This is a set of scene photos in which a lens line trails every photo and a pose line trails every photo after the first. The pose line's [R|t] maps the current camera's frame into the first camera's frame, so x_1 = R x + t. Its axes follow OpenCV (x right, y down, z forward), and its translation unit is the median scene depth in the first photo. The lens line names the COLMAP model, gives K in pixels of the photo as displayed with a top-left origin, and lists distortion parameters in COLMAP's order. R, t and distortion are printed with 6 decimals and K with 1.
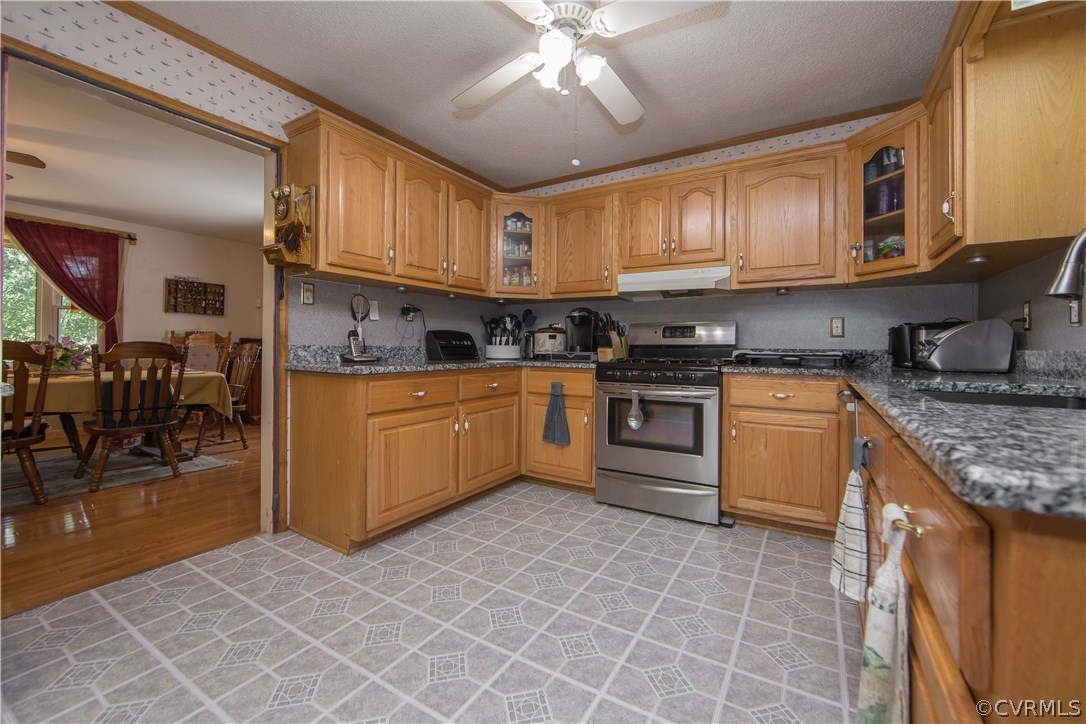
lens RADIAL K [[442.1, 0, 552.2], [0, 442.1, 344.2], [0, 0, 1]] dist [-0.000563, 0.000881]
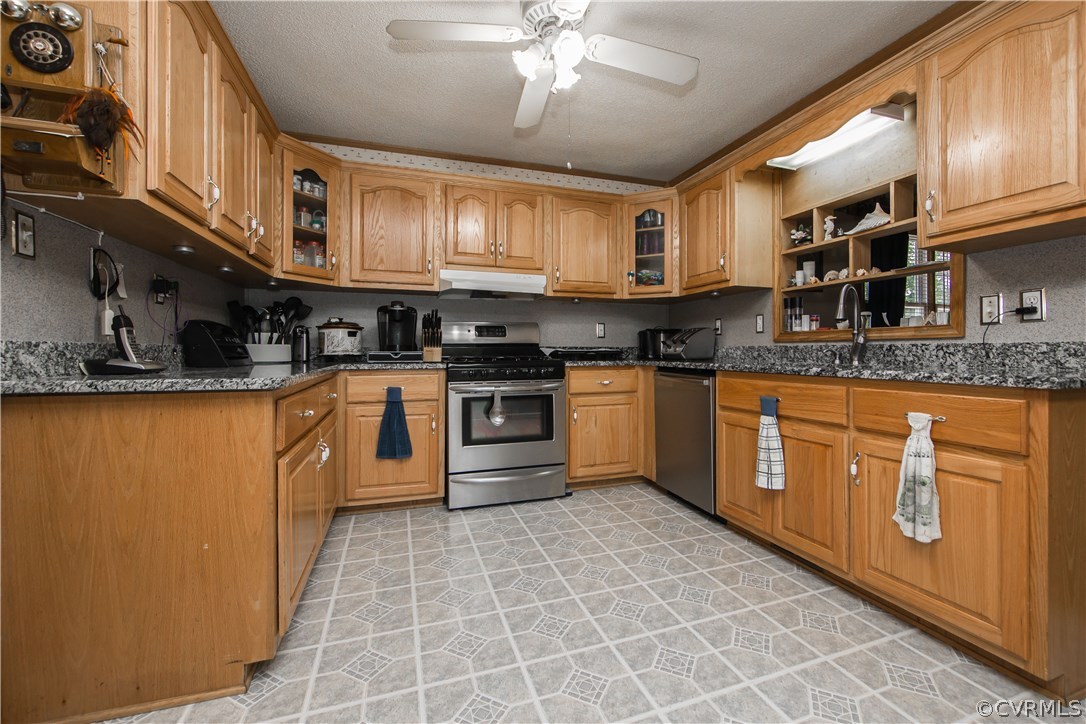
lens RADIAL K [[451.2, 0, 543.3], [0, 451.2, 350.1], [0, 0, 1]] dist [-0.000069, 0.000162]
pose [[0.652631, -0.009095, 0.757622, -0.534774], [0.000062, 0.999929, 0.011951, 0.005194], [-0.757676, -0.007753, 0.652585, 0.243189]]
